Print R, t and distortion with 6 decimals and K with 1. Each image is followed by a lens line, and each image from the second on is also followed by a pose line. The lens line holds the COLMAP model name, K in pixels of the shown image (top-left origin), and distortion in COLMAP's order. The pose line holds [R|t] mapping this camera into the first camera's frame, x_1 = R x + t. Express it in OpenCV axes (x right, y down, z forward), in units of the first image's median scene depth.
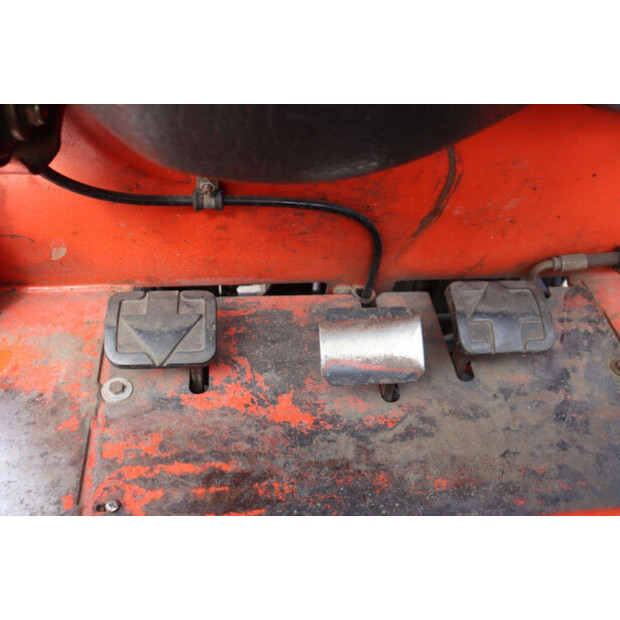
lens RADIAL K [[603.0, 0, 310.0], [0, 603.0, 310.0], [0, 0, 1]] dist [-0.083841, 0.014896]
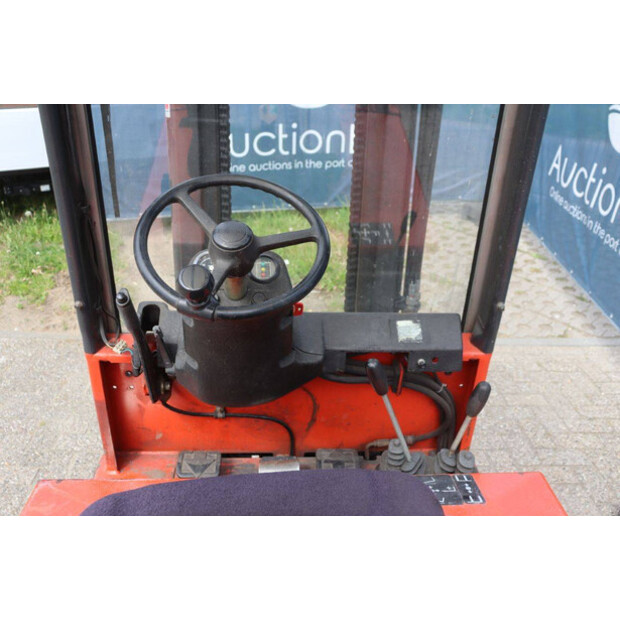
lens RADIAL K [[581.5, 0, 310.0], [0, 581.5, 329.7], [0, 0, 1]] dist [-0.049950, 0.003287]
pose [[0.998299, -0.010362, -0.057369, 0.357570], [-0.009739, 0.940607, -0.339357, 0.310690], [0.057478, 0.339338, 0.938907, -1.422797]]
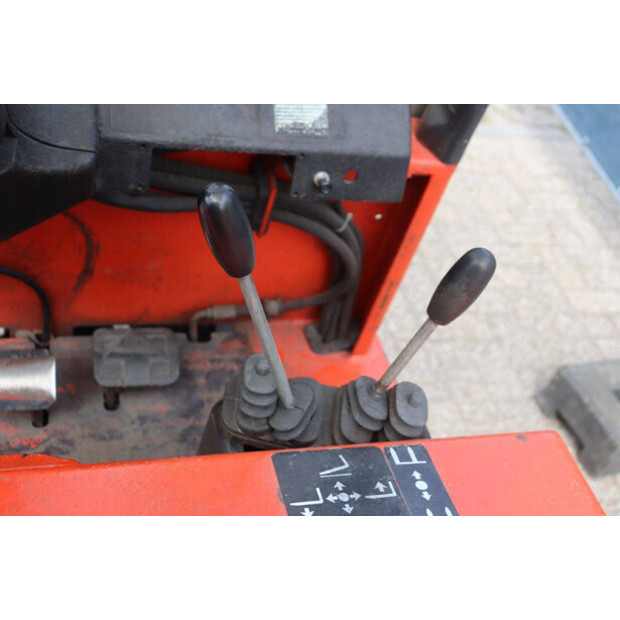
lens RADIAL K [[753.6, 0, 310.0], [0, 753.6, 310.0], [0, 0, 1]] dist [-0.000313, 0.036382]
pose [[0.981275, 0.012553, 0.192202, 0.383298], [-0.000959, 0.998180, -0.060296, 0.007871], [-0.192609, 0.058983, 0.979501, -0.620813]]
